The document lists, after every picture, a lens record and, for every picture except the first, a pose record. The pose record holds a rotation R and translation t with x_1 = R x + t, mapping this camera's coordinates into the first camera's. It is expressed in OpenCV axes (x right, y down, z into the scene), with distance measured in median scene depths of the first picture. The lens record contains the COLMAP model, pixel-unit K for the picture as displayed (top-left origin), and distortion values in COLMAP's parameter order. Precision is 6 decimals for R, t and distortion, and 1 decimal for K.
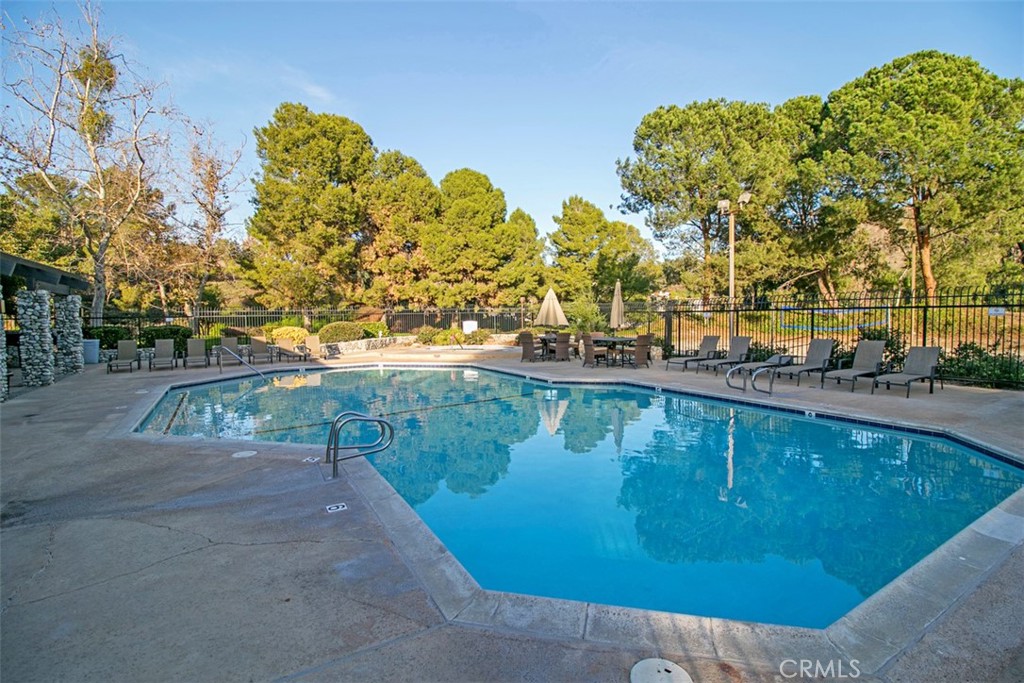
lens RADIAL K [[470.9, 0, 512.0], [0, 470.9, 341.5], [0, 0, 1]] dist [-0.002318, -0.012690]
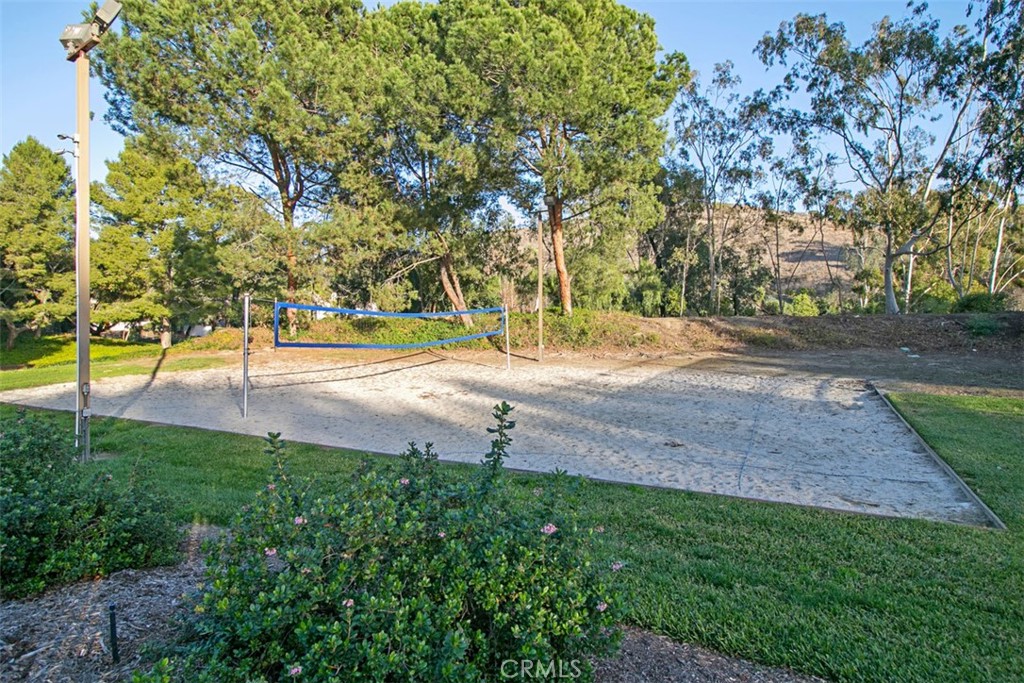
lens RADIAL K [[562.5, 0, 512.0], [0, 562.5, 341.5], [0, 0, 1]] dist [0.004119, 0.000346]
pose [[0.836975, -0.016044, 0.547006, 0.301116], [0.029082, 0.999462, -0.015183, -0.012663], [-0.546468, 0.028615, 0.836991, 0.264053]]
